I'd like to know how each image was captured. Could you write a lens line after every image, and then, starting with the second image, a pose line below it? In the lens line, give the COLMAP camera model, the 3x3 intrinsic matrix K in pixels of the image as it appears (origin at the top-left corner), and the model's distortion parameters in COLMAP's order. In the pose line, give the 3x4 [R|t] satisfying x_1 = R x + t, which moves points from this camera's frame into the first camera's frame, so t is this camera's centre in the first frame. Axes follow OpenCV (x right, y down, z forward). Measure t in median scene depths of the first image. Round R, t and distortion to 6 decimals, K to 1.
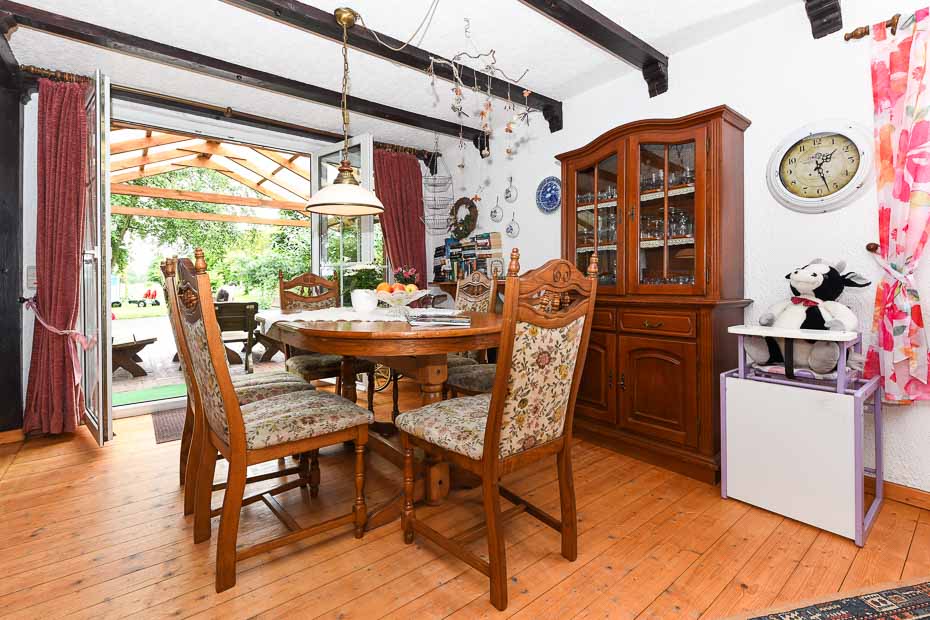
lens RADIAL K [[406.8, 0, 465.5], [0, 406.8, 280.5], [0, 0, 1]] dist [-0.000547, -0.000021]
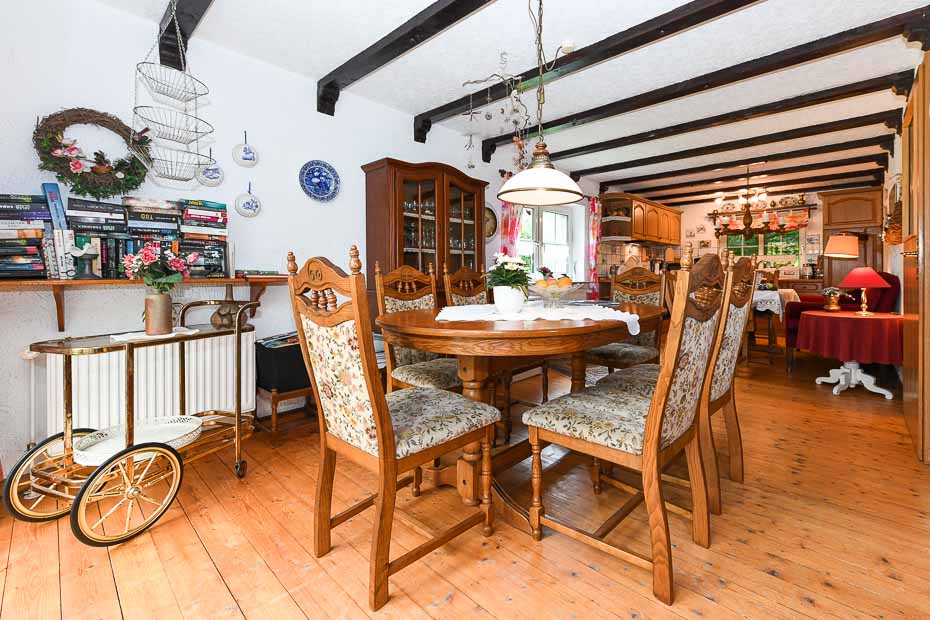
lens RADIAL K [[417.4, 0, 468.5], [0, 417.4, 276.0], [0, 0, 1]] dist [-0.000637, -0.000069]
pose [[-0.136364, 0.000585, 0.990659, -0.656099], [0.003398, 0.999994, -0.000123, 0.001304], [-0.990653, 0.003349, -0.136365, 0.699169]]
